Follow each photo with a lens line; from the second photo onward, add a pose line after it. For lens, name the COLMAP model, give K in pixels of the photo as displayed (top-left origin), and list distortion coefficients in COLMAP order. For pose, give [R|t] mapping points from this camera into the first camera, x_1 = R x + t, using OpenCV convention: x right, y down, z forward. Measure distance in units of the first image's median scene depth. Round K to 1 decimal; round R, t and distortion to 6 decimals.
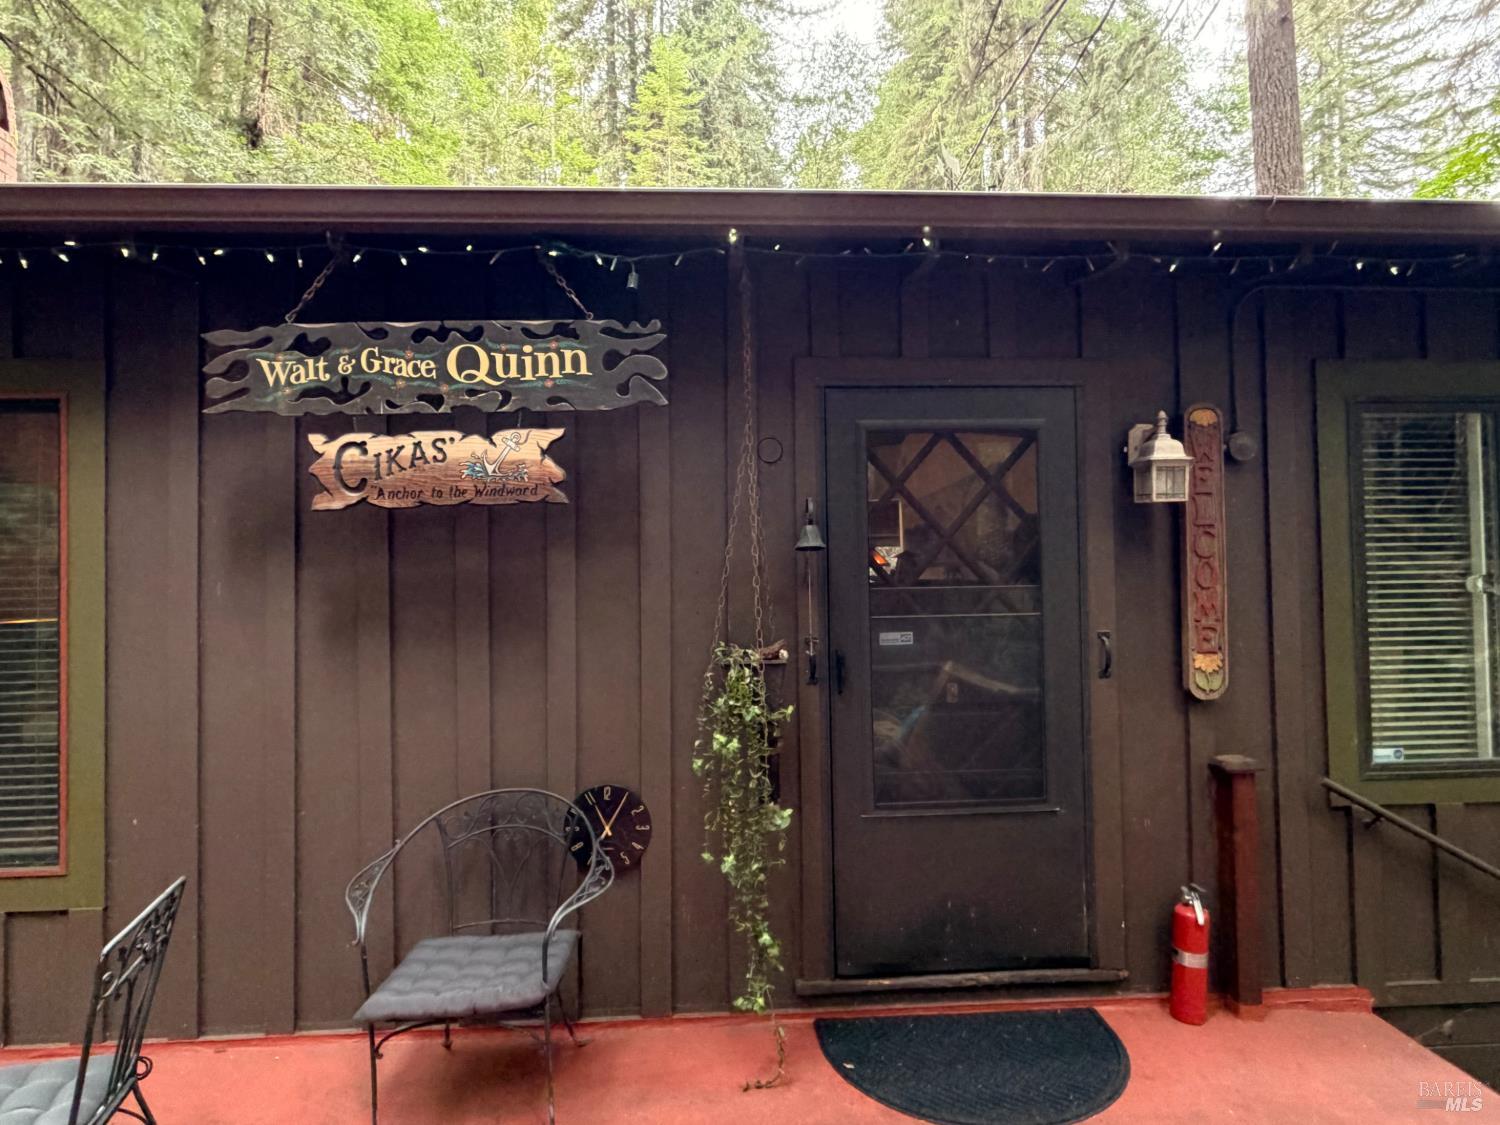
lens RADIAL K [[840.2, 0, 750.3], [0, 840.2, 558.3], [0, 0, 1]] dist [0.003661, 0.000098]
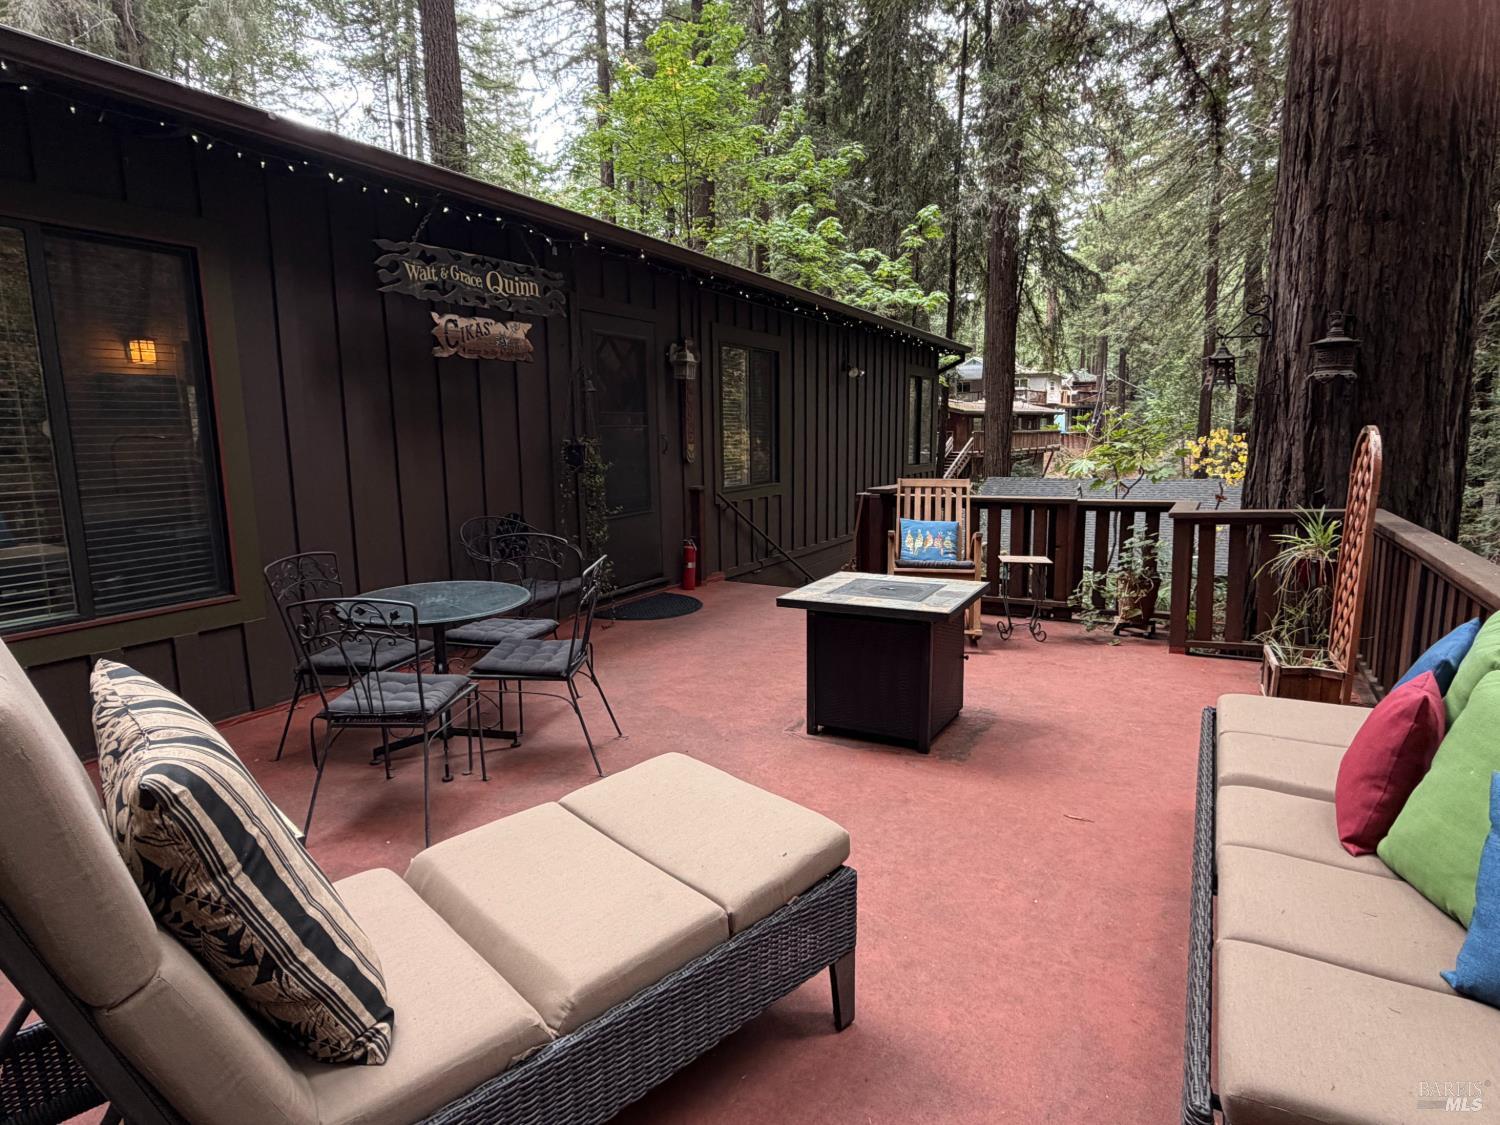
lens RADIAL K [[840.2, 0, 749.0], [0, 840.2, 559.8], [0, 0, 1]] dist [0.003661, 0.000098]
pose [[0.531993, -0.120268, 0.838164, -1.679162], [-0.020939, 0.987691, 0.155013, 0.075733], [-0.846490, -0.100016, 0.522927, -0.514826]]
